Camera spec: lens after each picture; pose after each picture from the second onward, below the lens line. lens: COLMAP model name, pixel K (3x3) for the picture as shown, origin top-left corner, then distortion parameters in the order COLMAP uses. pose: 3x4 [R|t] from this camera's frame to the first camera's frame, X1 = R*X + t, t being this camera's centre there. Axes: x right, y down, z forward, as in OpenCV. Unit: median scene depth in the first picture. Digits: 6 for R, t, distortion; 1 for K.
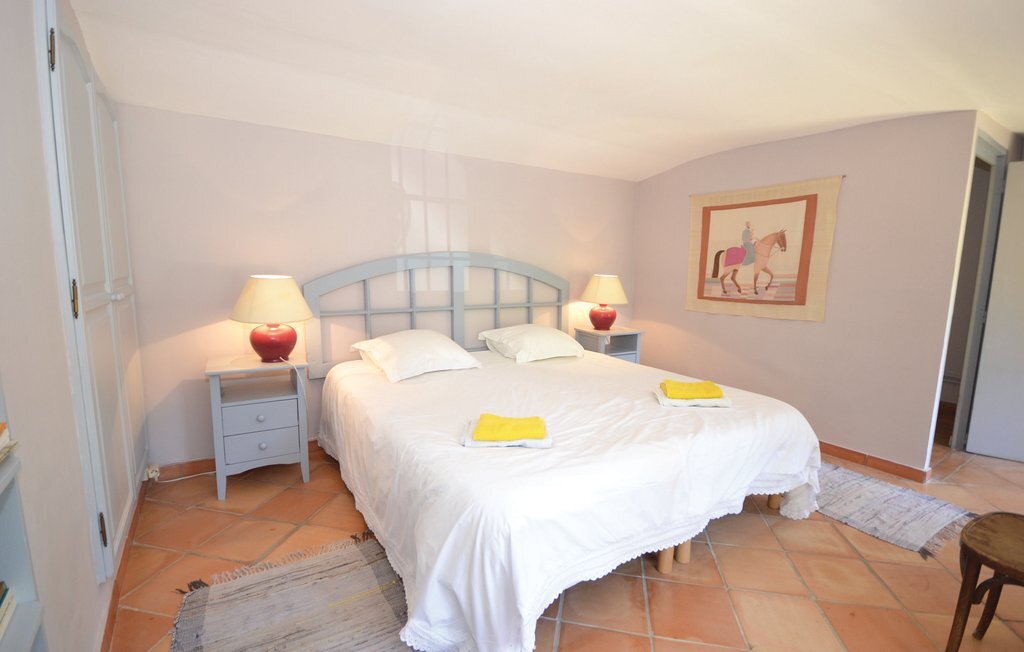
lens RADIAL K [[455.7, 0, 511.8], [0, 455.7, 336.2], [0, 0, 1]] dist [-0.001499, -0.000436]
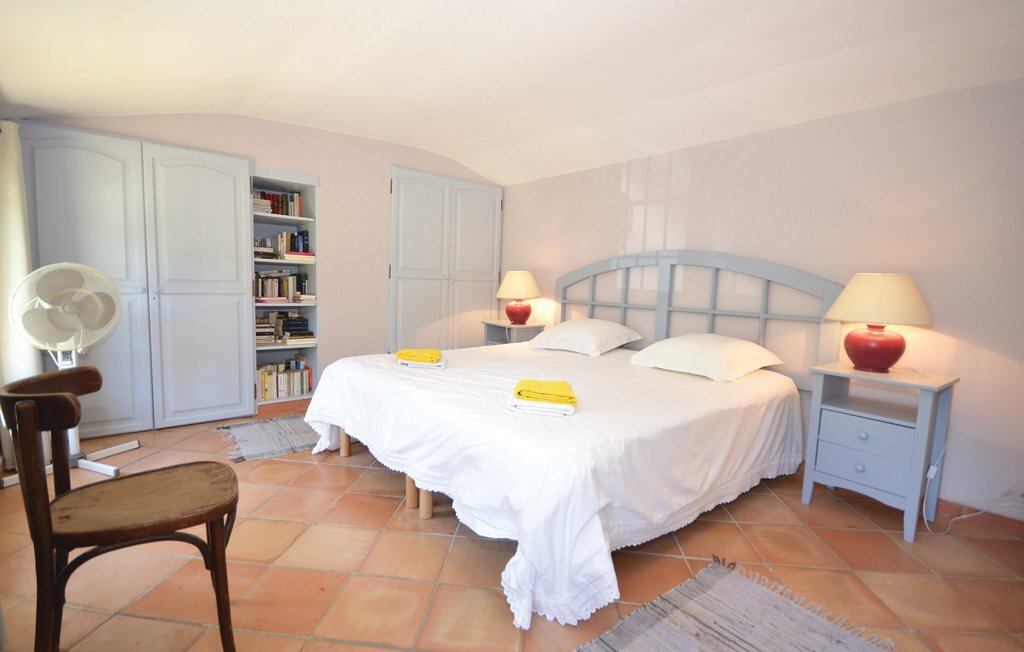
lens RADIAL K [[467.8, 0, 512.0], [0, 467.8, 326.0], [0, 0, 1]] dist [-0.001564, -0.000601]
pose [[0.168372, 0.108047, -0.979784, 0.833324], [-0.144255, 0.985974, 0.083940, -0.063917], [0.975111, 0.127205, 0.181597, 0.527118]]
